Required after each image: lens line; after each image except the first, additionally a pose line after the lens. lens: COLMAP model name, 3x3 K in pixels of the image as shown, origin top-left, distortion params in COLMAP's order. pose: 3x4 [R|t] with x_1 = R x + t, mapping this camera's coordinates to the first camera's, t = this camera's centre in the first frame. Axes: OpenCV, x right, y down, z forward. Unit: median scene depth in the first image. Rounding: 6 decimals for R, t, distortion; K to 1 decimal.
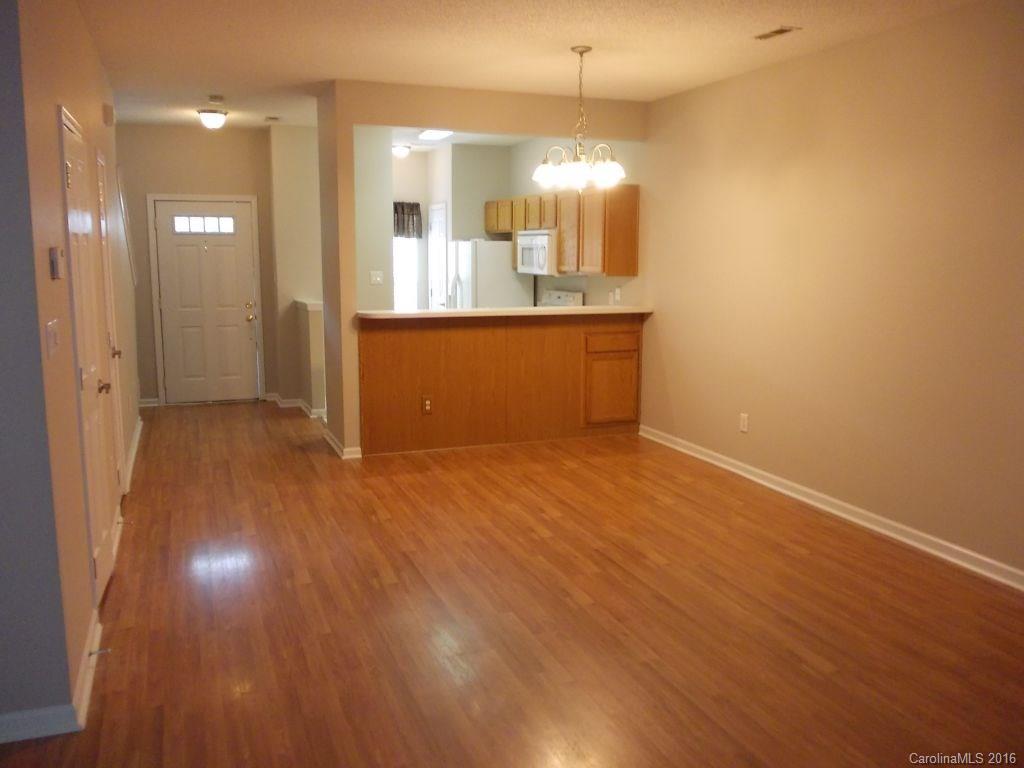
lens RADIAL K [[863.1, 0, 512.0], [0, 863.1, 384.0], [0, 0, 1]] dist [-0.007688, -0.008525]
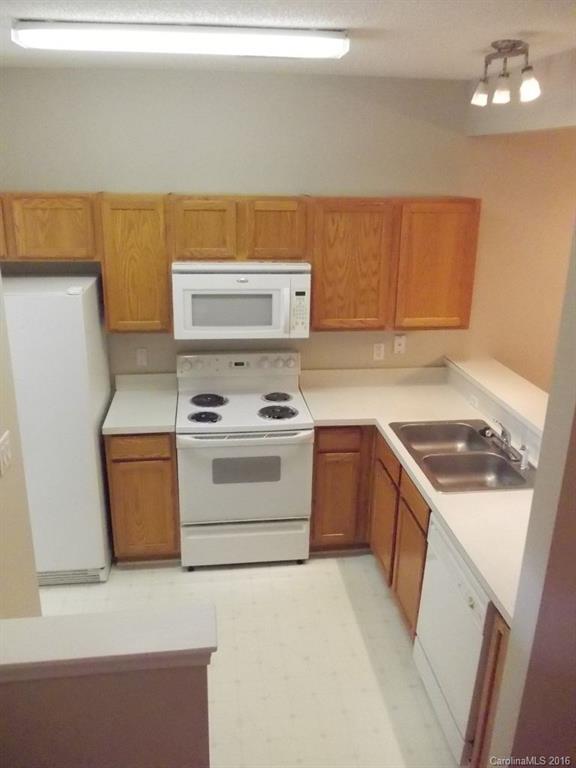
lens RADIAL K [[647.3, 0, 288.0], [0, 647.3, 384.0], [0, 0, 1]] dist [-0.007688, -0.008525]
pose [[0.240328, -0.308450, 0.920381, -0.435216], [0.128004, 0.949961, 0.284939, -0.253828], [-0.962215, 0.049333, 0.267785, 0.998994]]
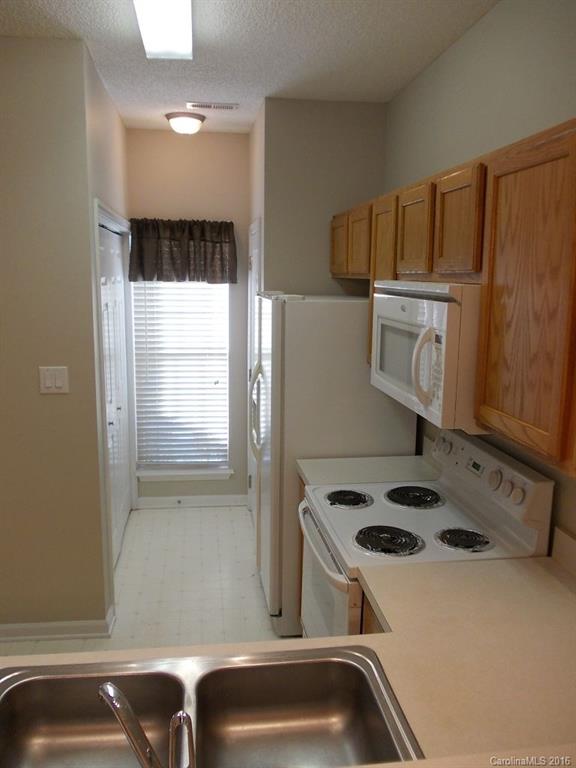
lens RADIAL K [[647.3, 0, 288.0], [0, 647.3, 384.0], [0, 0, 1]] dist [-0.007688, -0.008525]
pose [[0.974911, 0.048113, -0.217333, 0.041272], [-0.045779, 0.998827, 0.015763, -0.160478], [0.217837, -0.005419, 0.975970, 0.850944]]
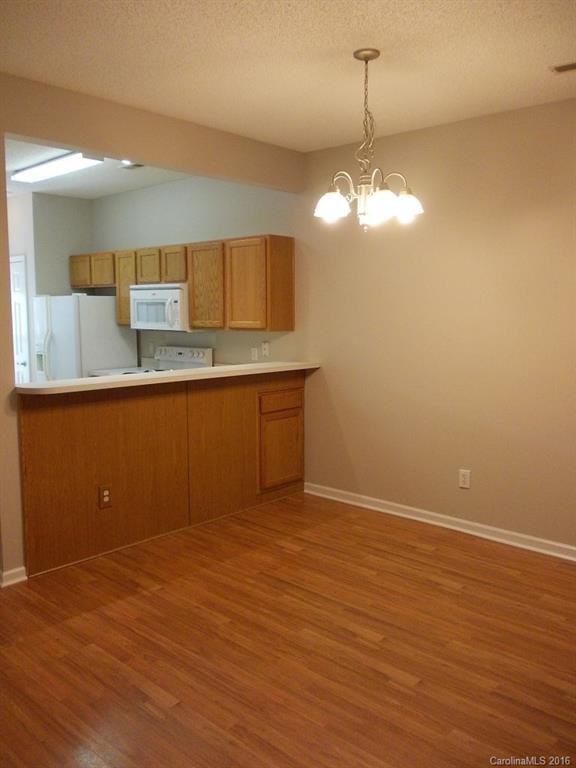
lens RADIAL K [[647.3, 0, 288.0], [0, 647.3, 384.0], [0, 0, 1]] dist [-0.007688, -0.008525]
pose [[0.894515, -0.053631, 0.443810, -0.190633], [0.070135, 0.997320, -0.020840, -0.050571], [-0.441502, 0.049768, 0.895879, 0.353489]]
